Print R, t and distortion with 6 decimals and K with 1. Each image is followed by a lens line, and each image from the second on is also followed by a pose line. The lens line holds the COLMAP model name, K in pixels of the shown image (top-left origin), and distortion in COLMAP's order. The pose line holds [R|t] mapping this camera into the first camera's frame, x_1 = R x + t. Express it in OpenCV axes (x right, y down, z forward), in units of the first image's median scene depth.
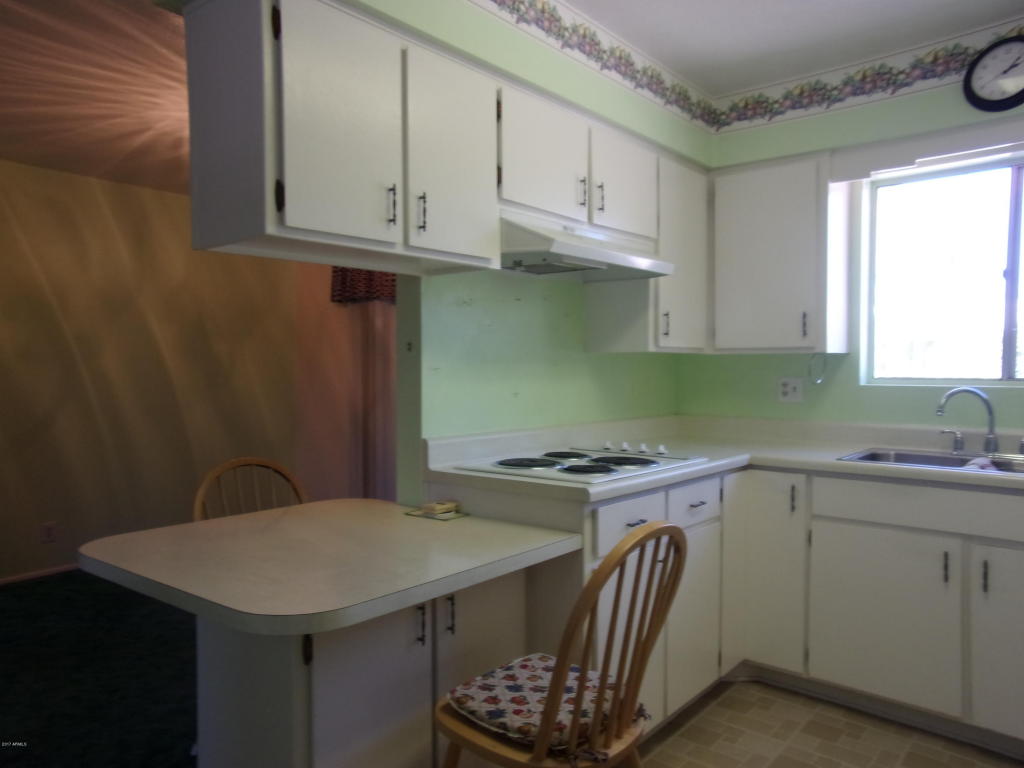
lens RADIAL K [[771.8, 0, 512.0], [0, 771.8, 384.0], [0, 0, 1]] dist [-0.089557, 0.205998]
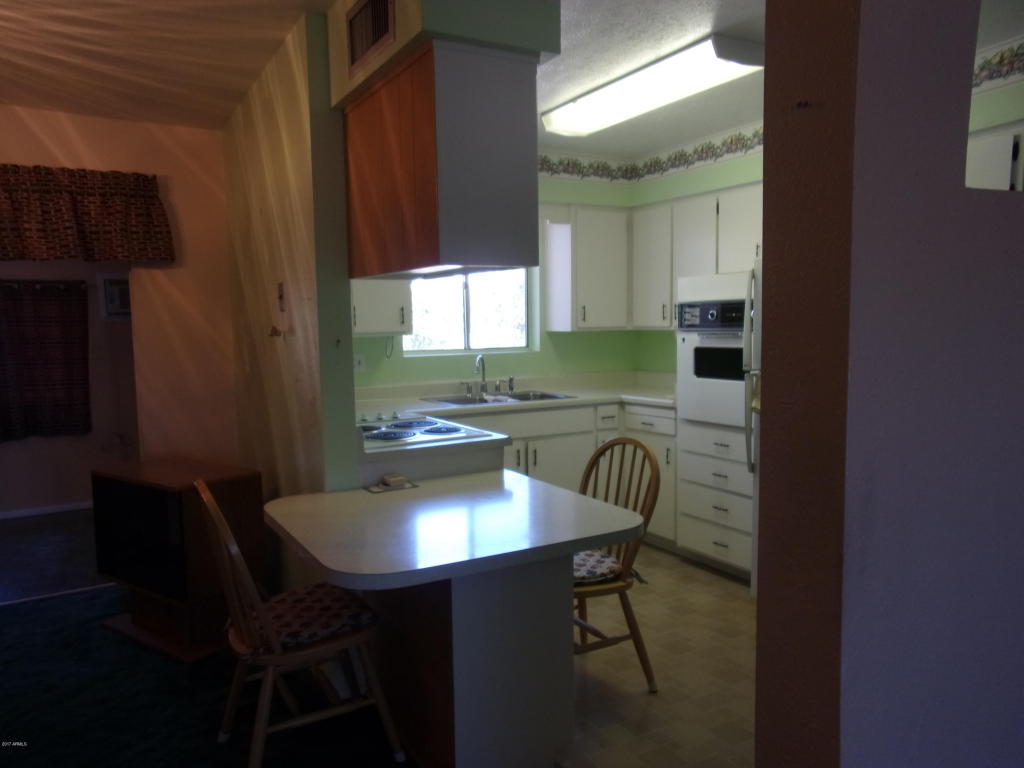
lens RADIAL K [[753.5, 0, 512.0], [0, 753.5, 384.0], [0, 0, 1]] dist [0.043647, -0.184251]
pose [[0.359910, -0.085139, 0.929094, -0.917917], [0.042722, 0.996287, 0.074747, -0.052657], [-0.932008, 0.012790, 0.362211, 0.350556]]
